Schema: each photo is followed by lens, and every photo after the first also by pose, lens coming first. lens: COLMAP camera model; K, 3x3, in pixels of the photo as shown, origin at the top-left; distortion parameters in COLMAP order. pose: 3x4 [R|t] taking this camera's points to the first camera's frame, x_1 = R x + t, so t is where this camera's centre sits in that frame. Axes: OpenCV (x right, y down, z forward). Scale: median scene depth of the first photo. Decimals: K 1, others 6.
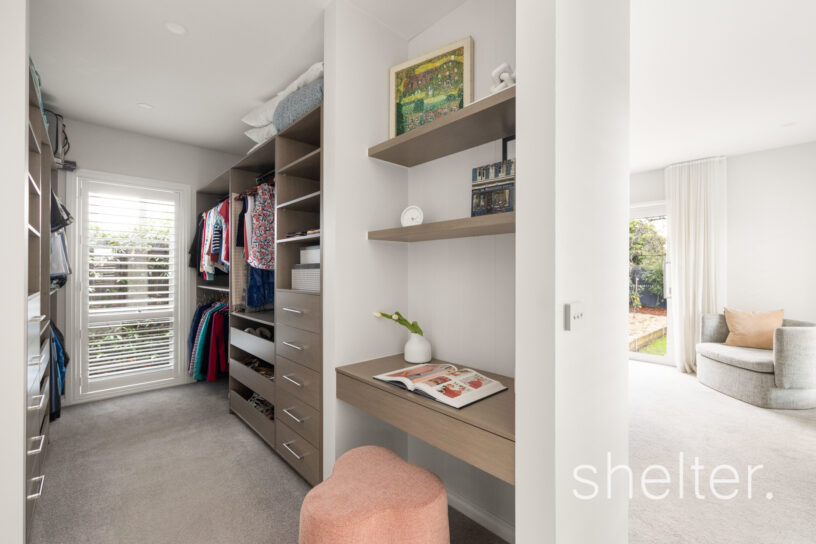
lens RADIAL K [[354.0, 0, 407.5], [0, 354.0, 268.3], [0, 0, 1]] dist [-0.000756, 0.000031]
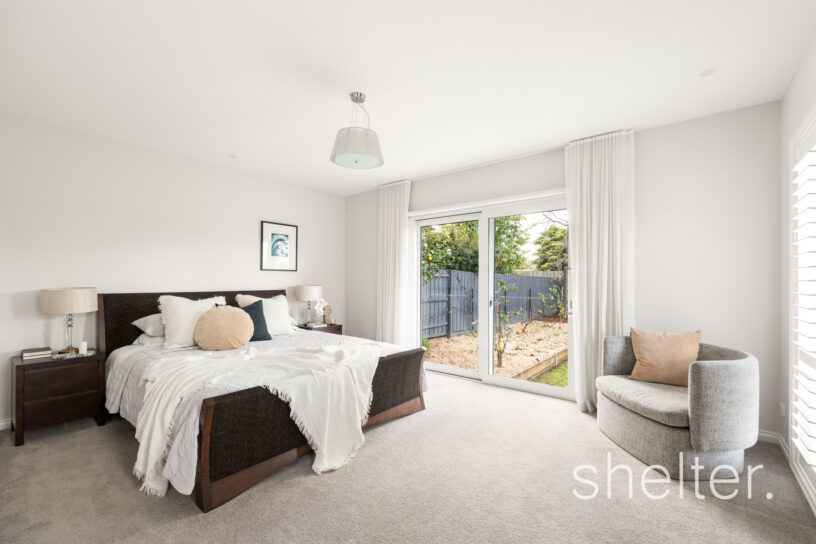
lens RADIAL K [[354.0, 0, 408.8], [0, 354.0, 278.4], [0, 0, 1]] dist [-0.000756, 0.000031]
pose [[0.990816, 0.000029, 0.135217, 0.331289], [-0.000327, 0.999998, 0.002184, 0.004146], [-0.135217, -0.002208, 0.990814, 0.322567]]
